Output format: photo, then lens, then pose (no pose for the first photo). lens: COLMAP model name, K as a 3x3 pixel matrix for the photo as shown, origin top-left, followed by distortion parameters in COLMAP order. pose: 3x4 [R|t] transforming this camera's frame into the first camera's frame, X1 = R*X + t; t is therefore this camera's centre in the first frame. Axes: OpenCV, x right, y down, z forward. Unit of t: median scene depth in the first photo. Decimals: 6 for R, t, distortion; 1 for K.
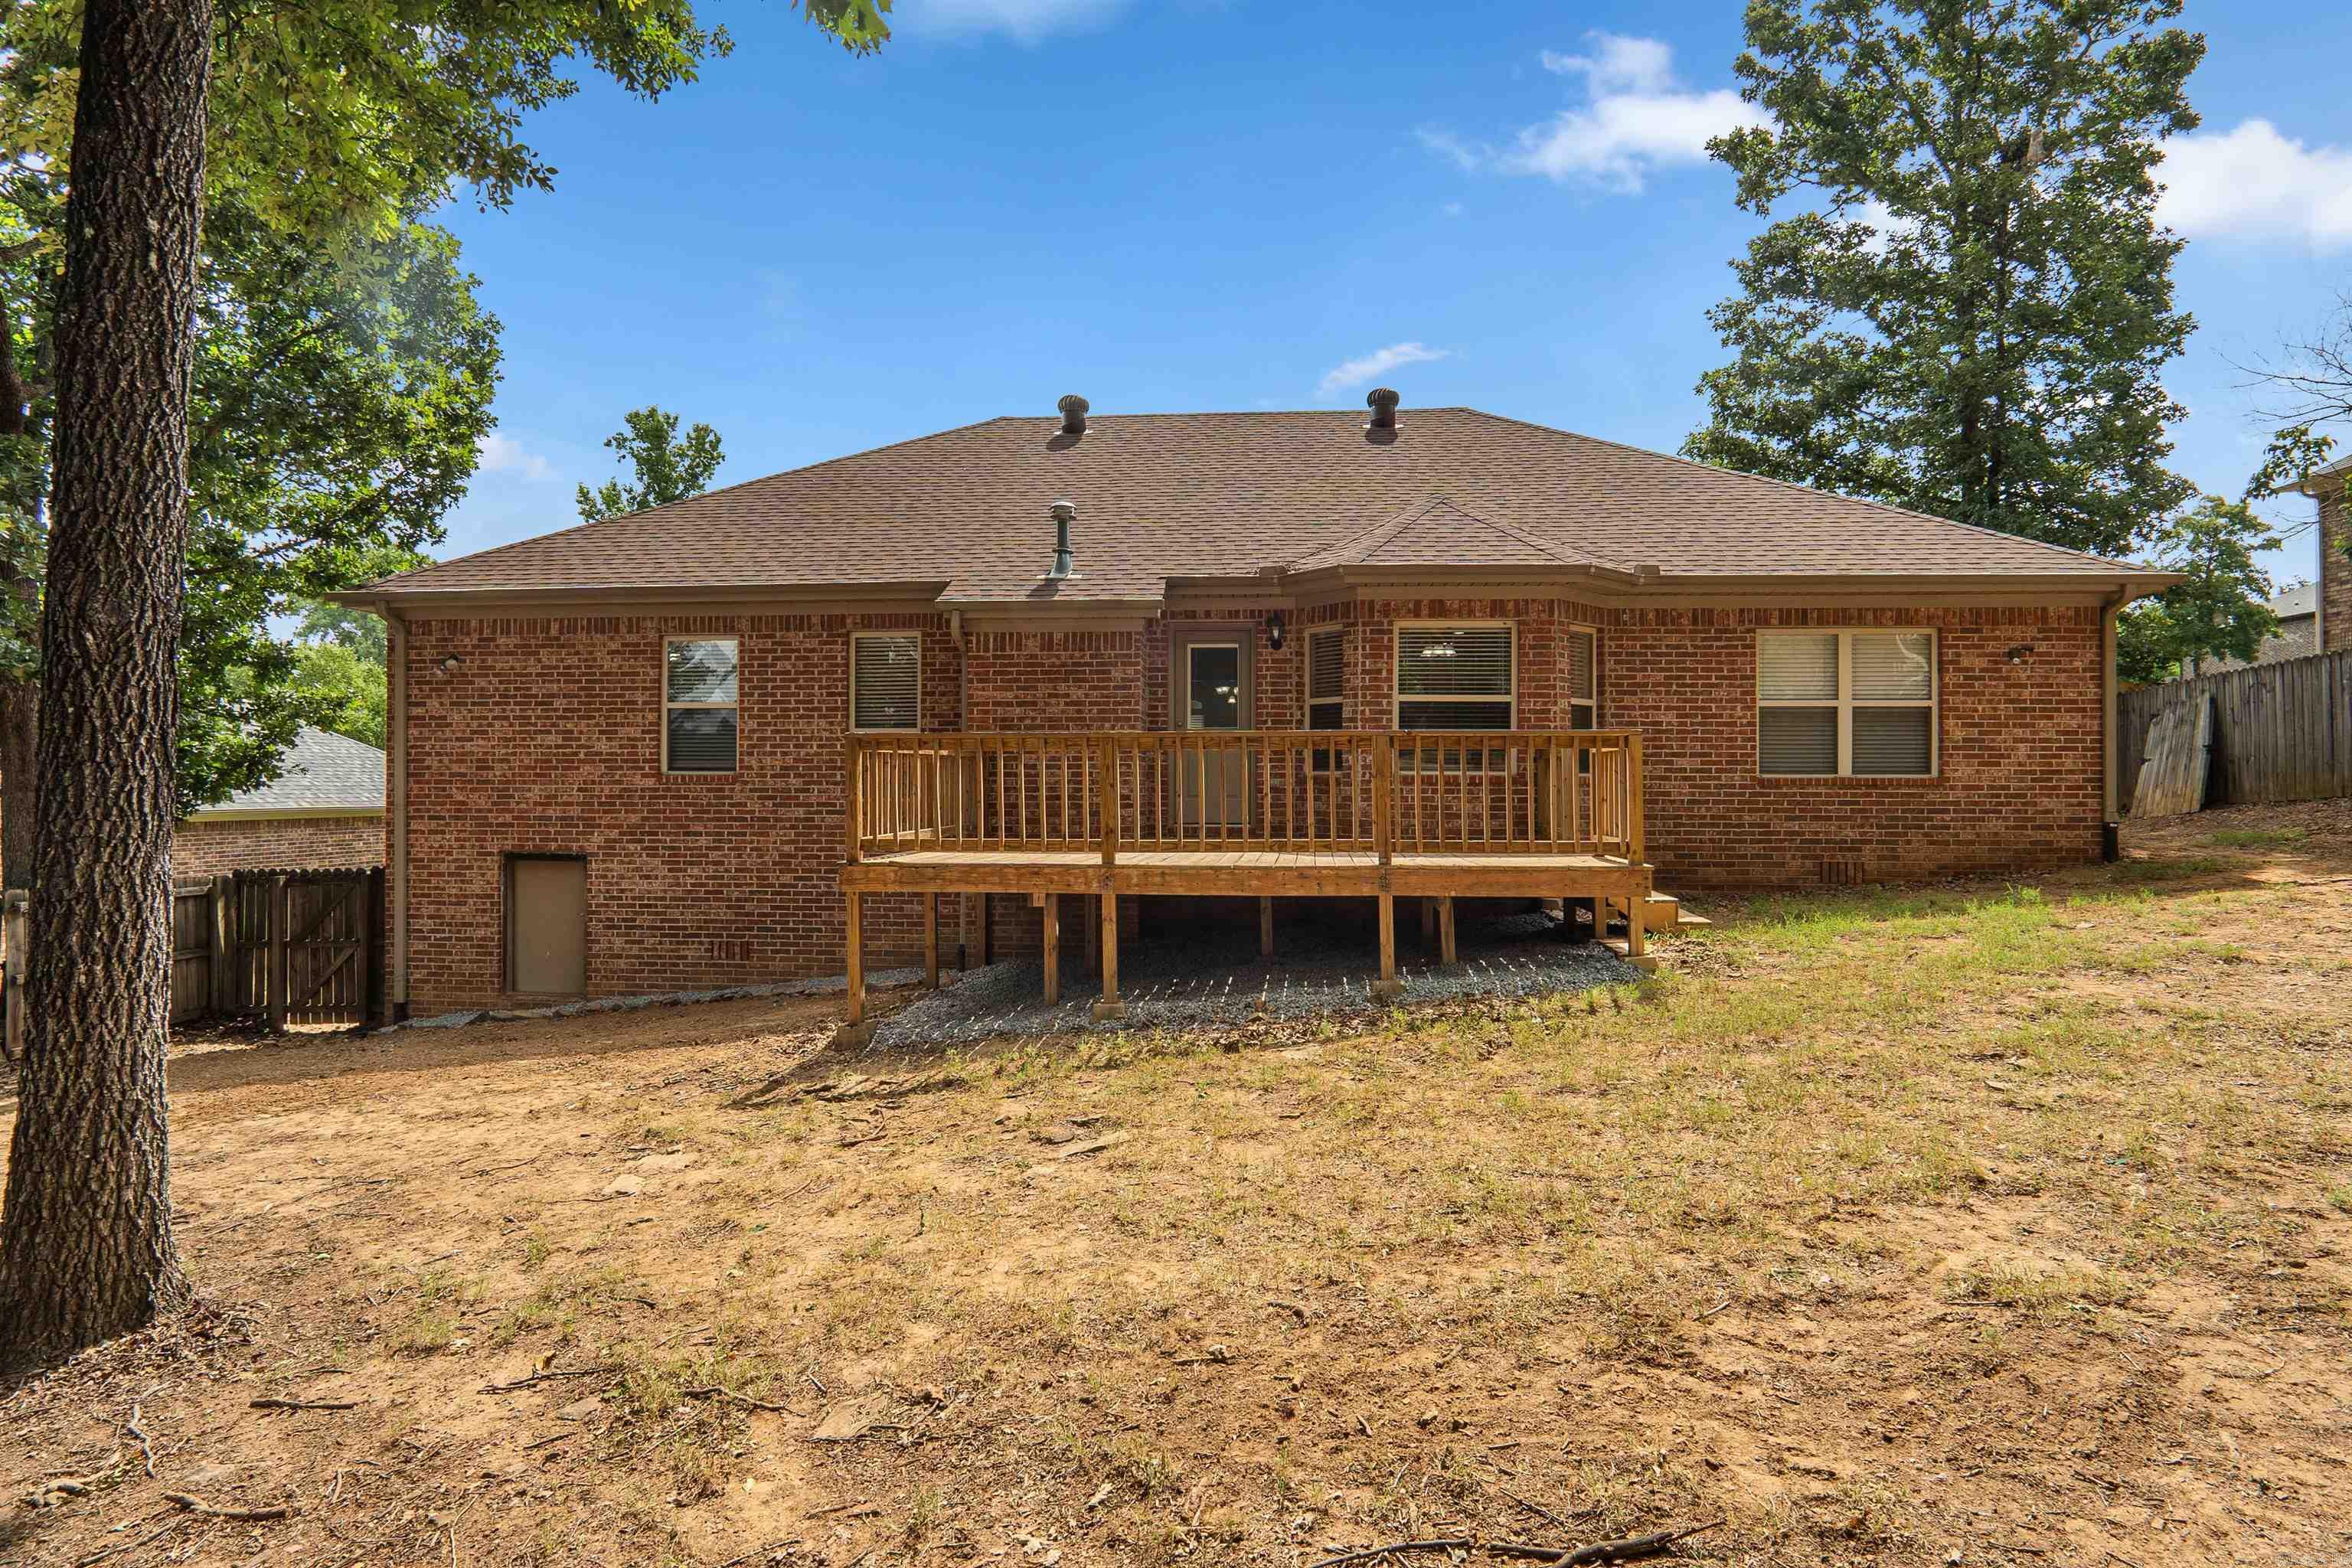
lens RADIAL K [[1267.5, 0, 1178.1], [0, 1267.5, 782.1], [0, 0, 1]] dist [-0.019588, -0.000478]
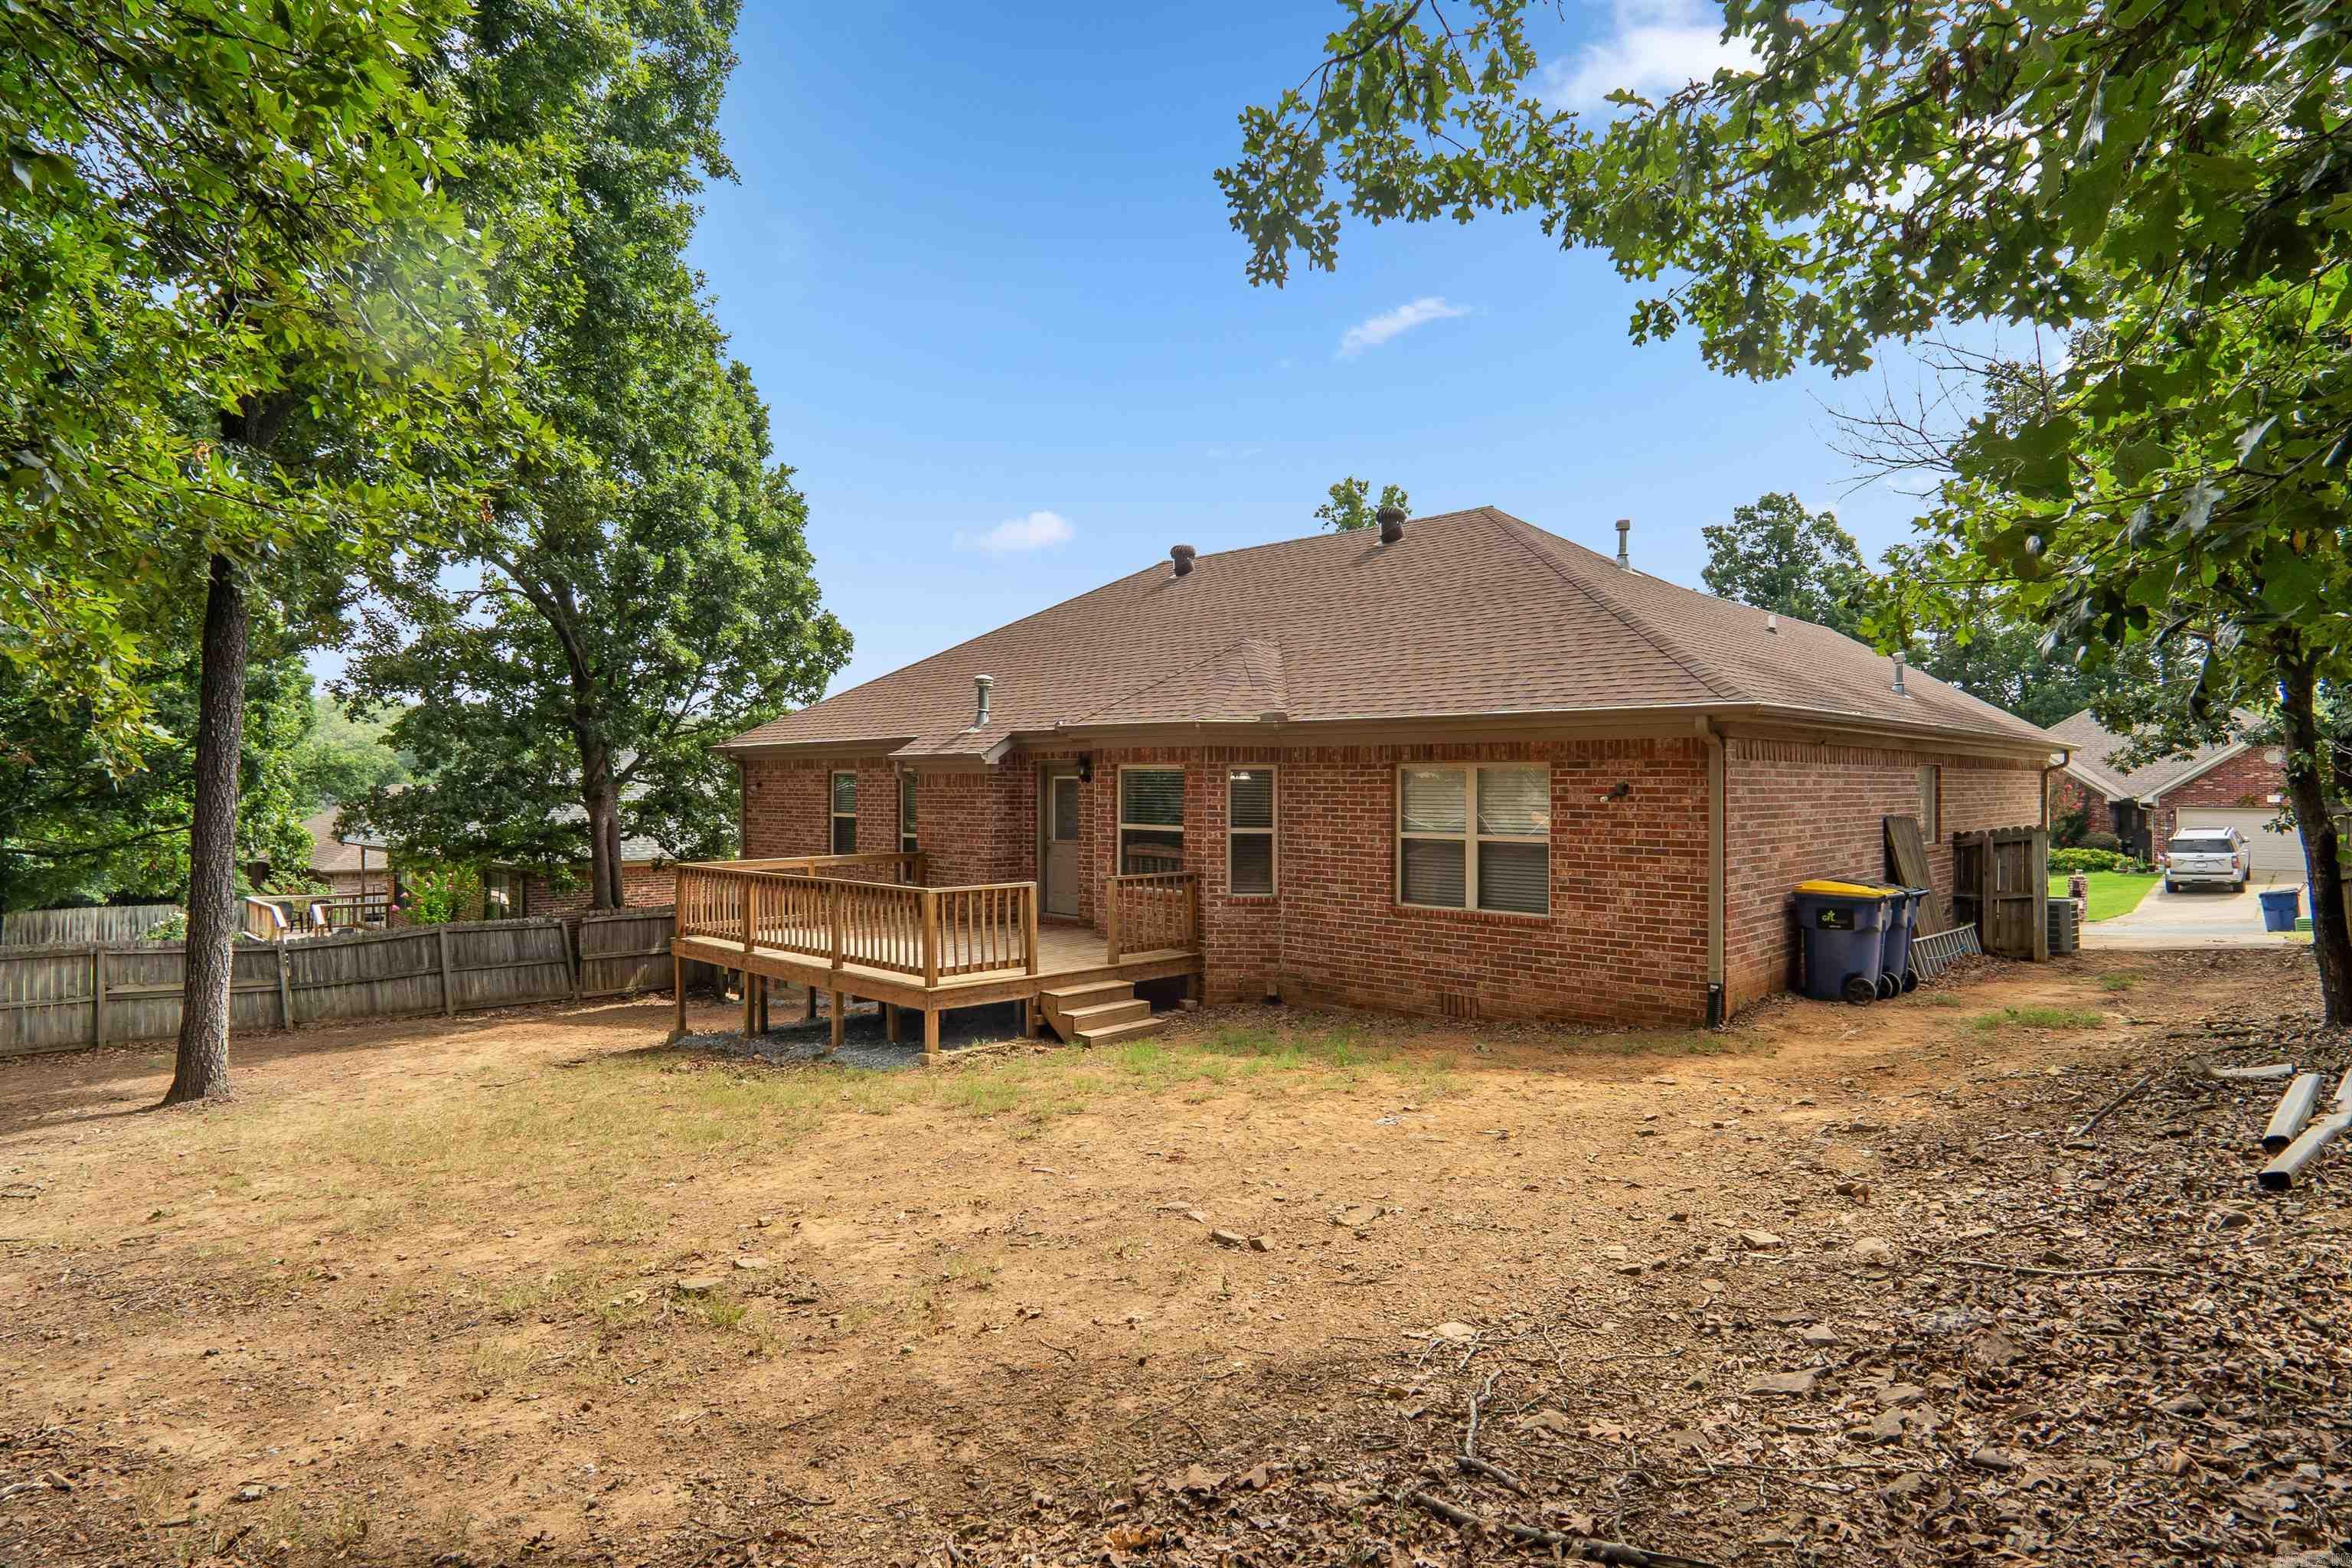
lens RADIAL K [[1267.5, 0, 1179.6], [0, 1267.5, 782.7], [0, 0, 1]] dist [-0.019588, -0.000478]
pose [[0.771701, -0.002994, -0.635978, 0.914864], [0.003948, 0.999992, 0.000083, -0.098895], [0.635973, -0.002575, 0.771707, 0.072179]]
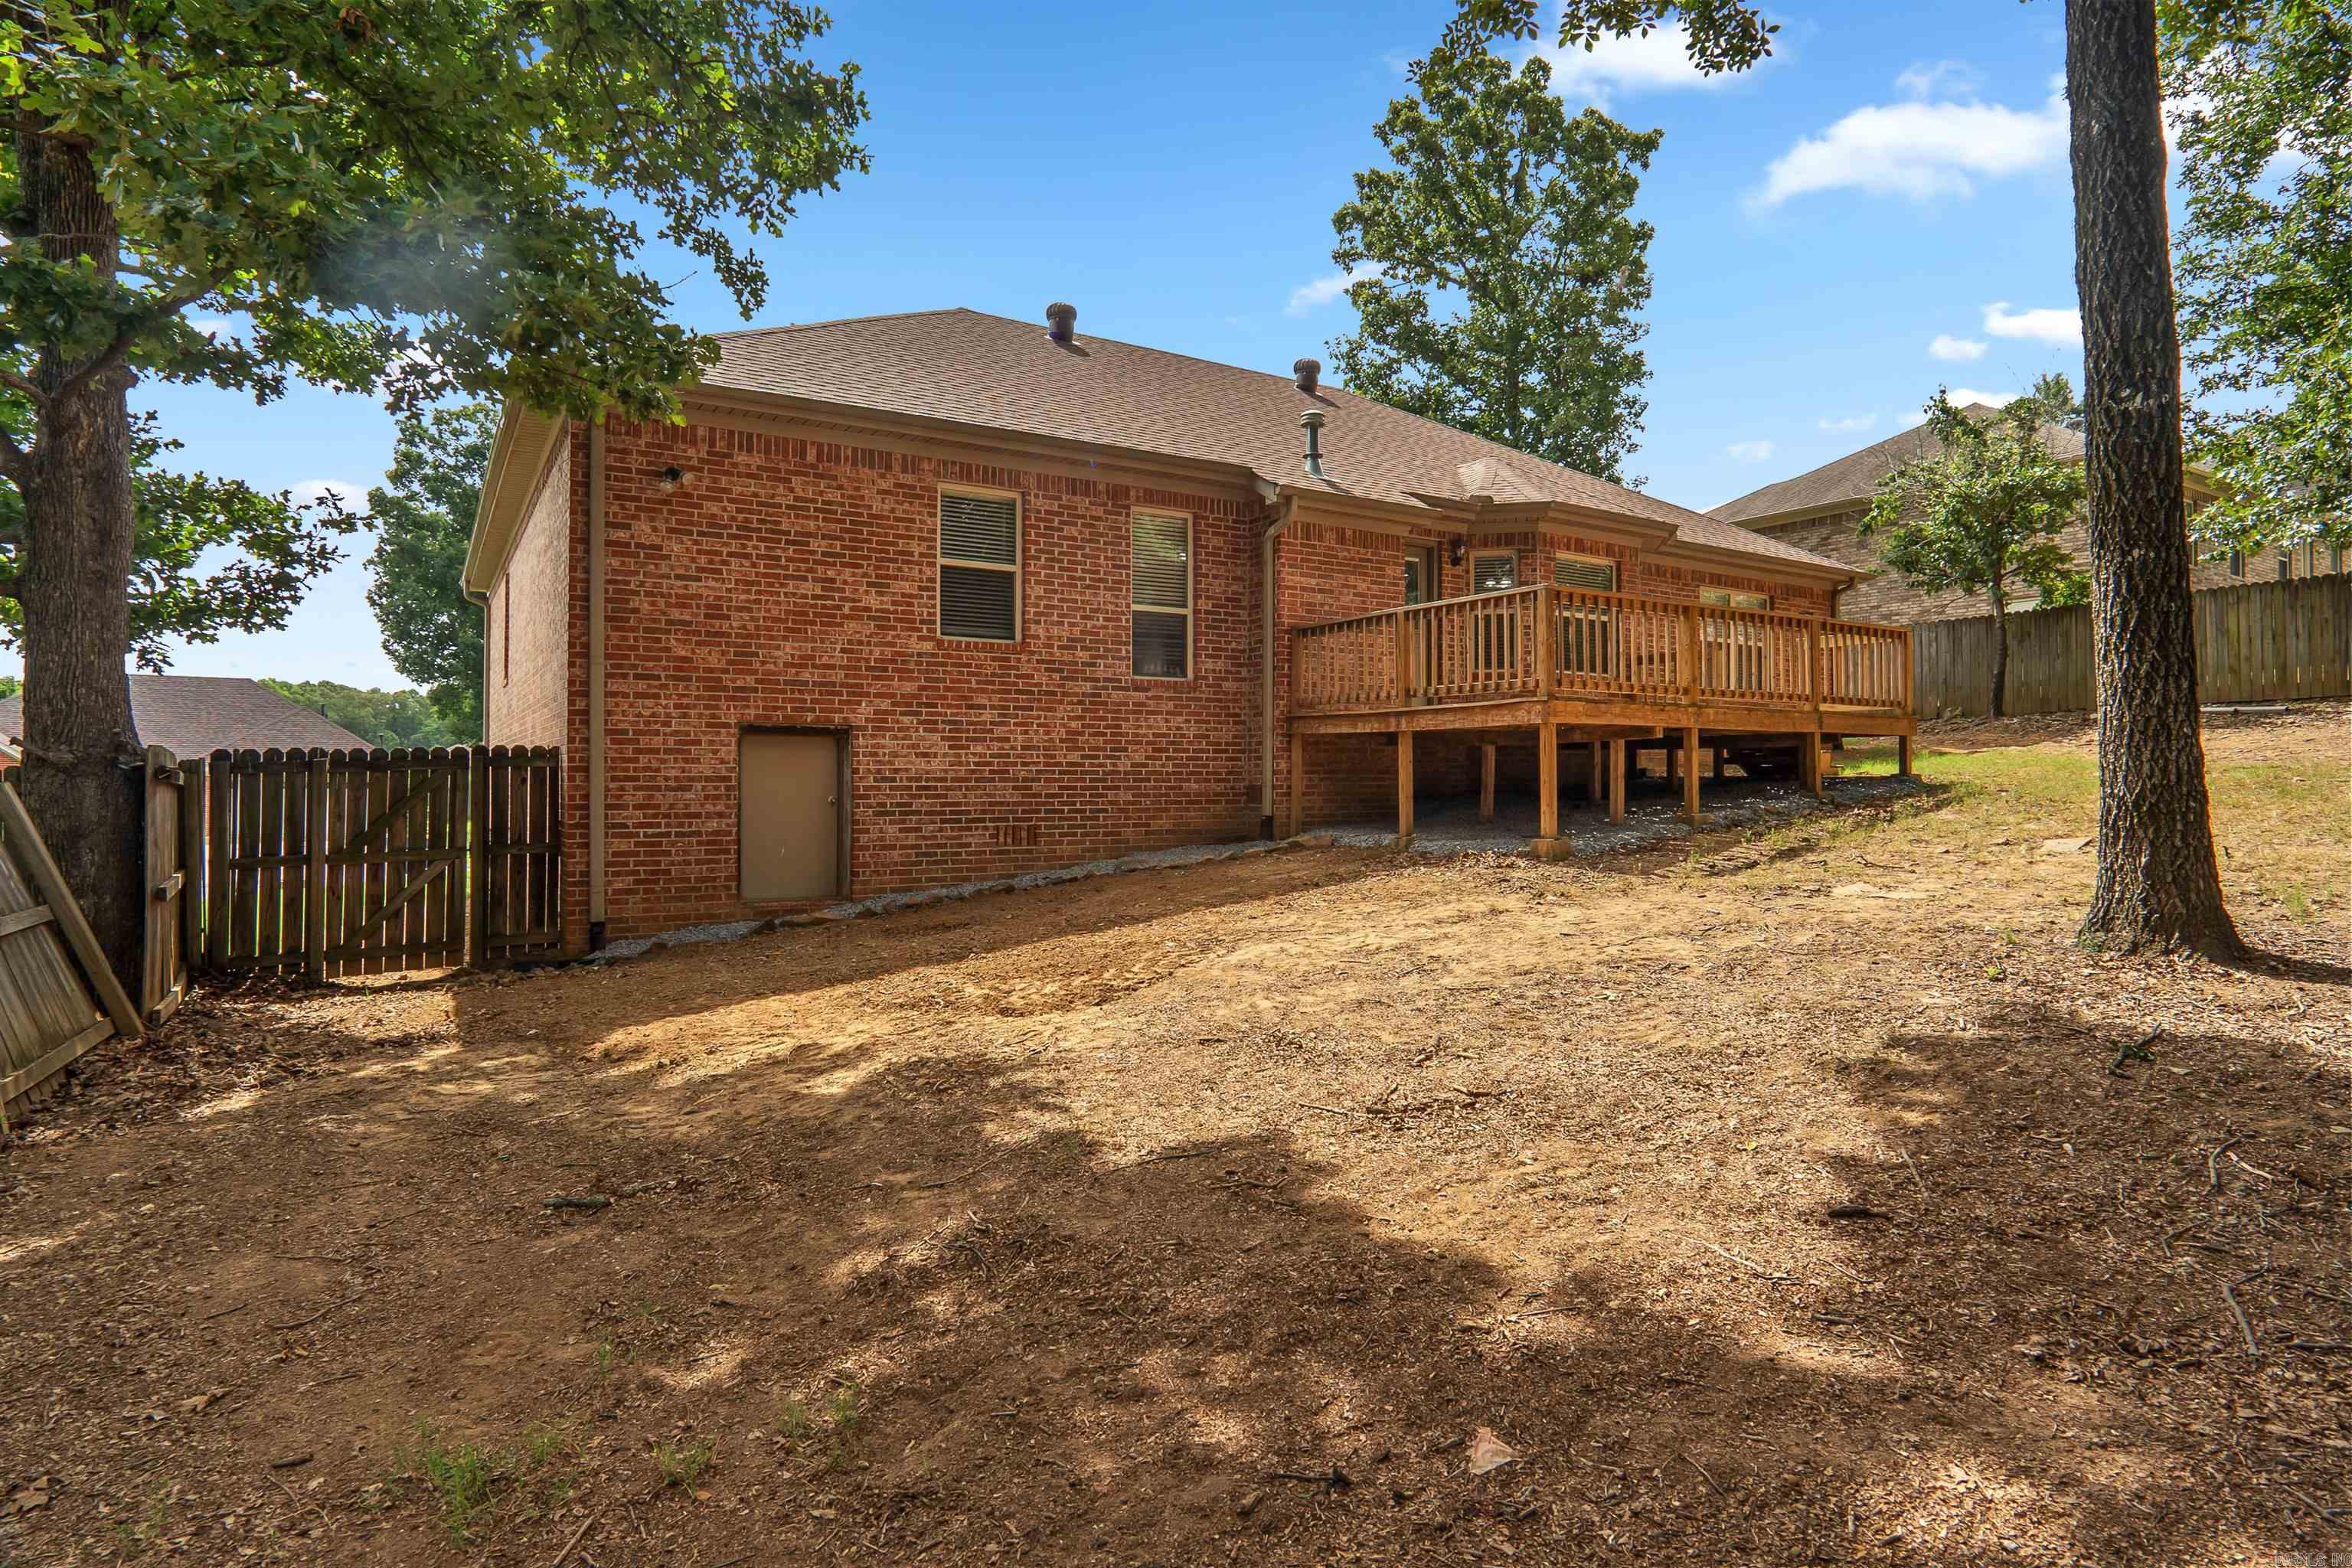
lens RADIAL K [[1267.5, 0, 1180.4], [0, 1267.5, 778.9], [0, 0, 1]] dist [-0.019588, -0.000478]
pose [[0.796112, -0.000150, 0.605149, -0.808453], [-0.001781, 0.999995, 0.002590, 0.089063], [-0.605146, -0.003140, 0.796108, 0.196080]]
